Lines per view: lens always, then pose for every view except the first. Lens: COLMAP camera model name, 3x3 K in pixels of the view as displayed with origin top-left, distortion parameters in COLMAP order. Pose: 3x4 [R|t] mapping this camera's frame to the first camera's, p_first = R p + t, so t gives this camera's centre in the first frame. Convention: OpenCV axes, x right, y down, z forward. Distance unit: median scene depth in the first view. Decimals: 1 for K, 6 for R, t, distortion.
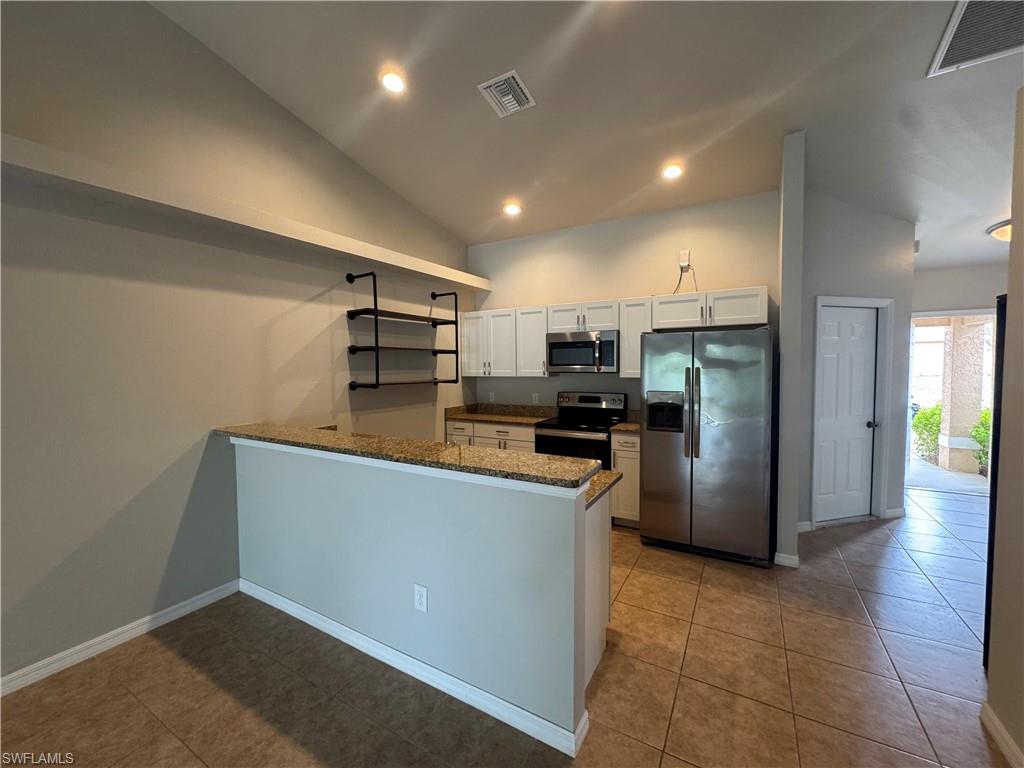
lens RADIAL K [[409.1, 0, 513.2], [0, 409.1, 381.1], [0, 0, 1]] dist [0.000177, -0.002102]
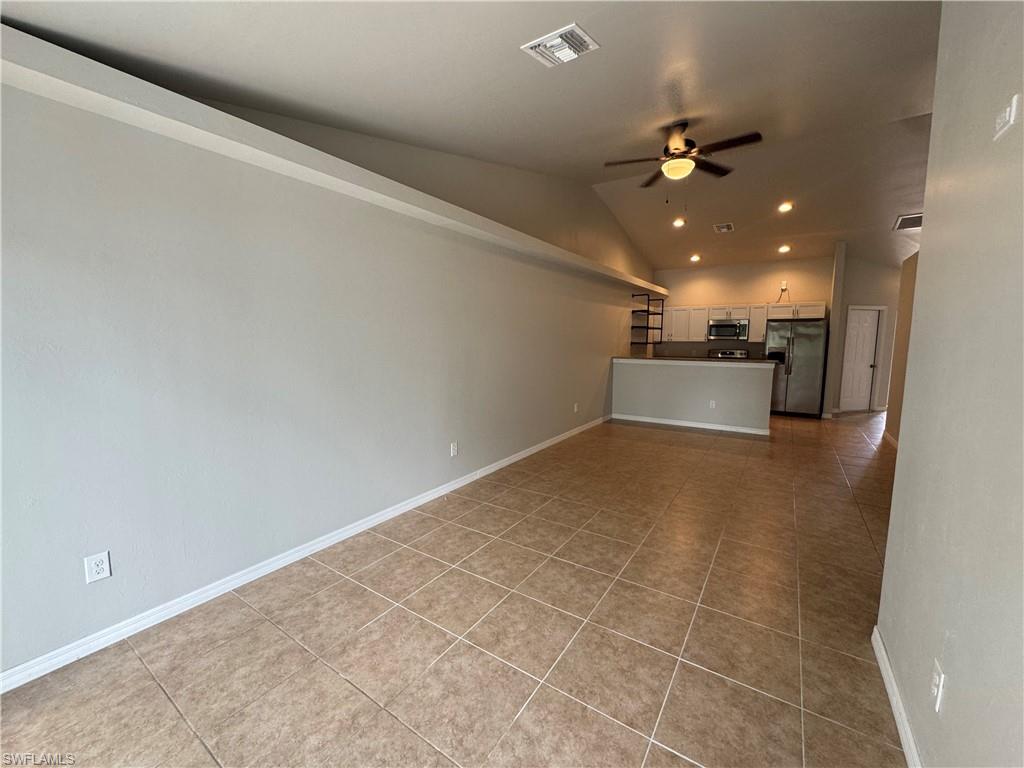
lens RADIAL K [[409.1, 0, 513.8], [0, 409.1, 381.6], [0, 0, 1]] dist [0.000177, -0.002102]
pose [[0.997656, 0.022455, -0.064640, -0.926585], [-0.018186, 0.997661, 0.065890, 0.089643], [0.065969, -0.064560, 0.995731, -1.369901]]
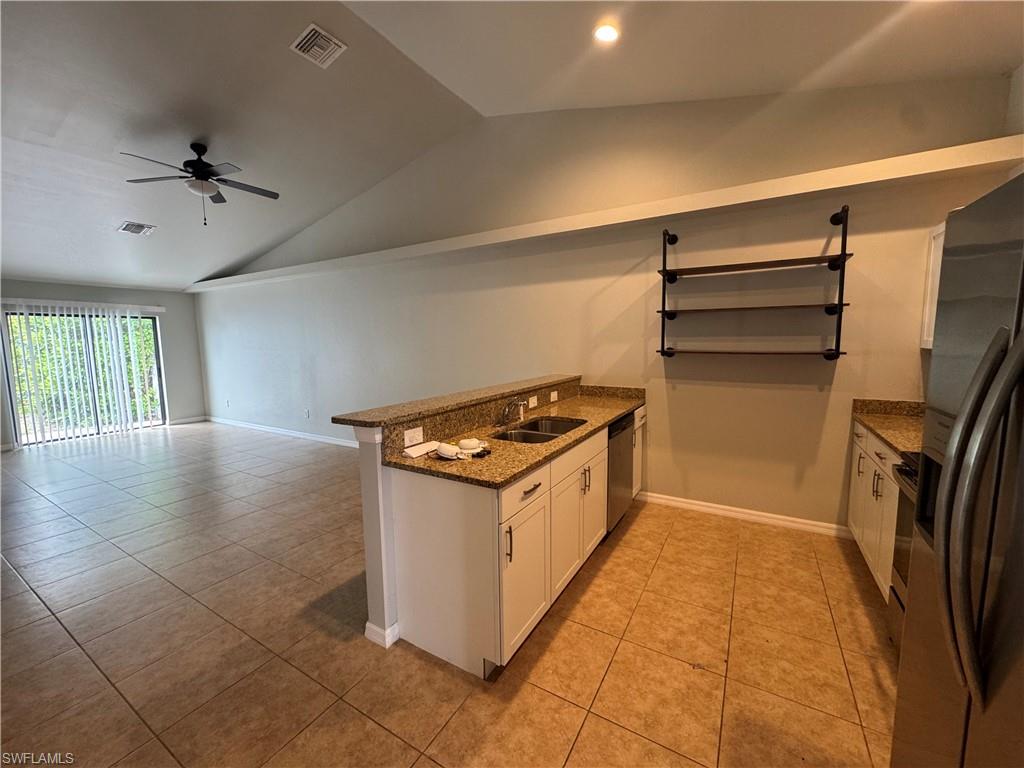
lens RADIAL K [[409.1, 0, 511.2], [0, 409.1, 380.8], [0, 0, 1]] dist [0.000177, -0.002102]
pose [[-0.015952, 0.111890, -0.993593, 0.615301], [-0.029717, 0.993227, 0.112326, -0.020347], [0.999431, 0.031319, -0.012519, 0.665782]]
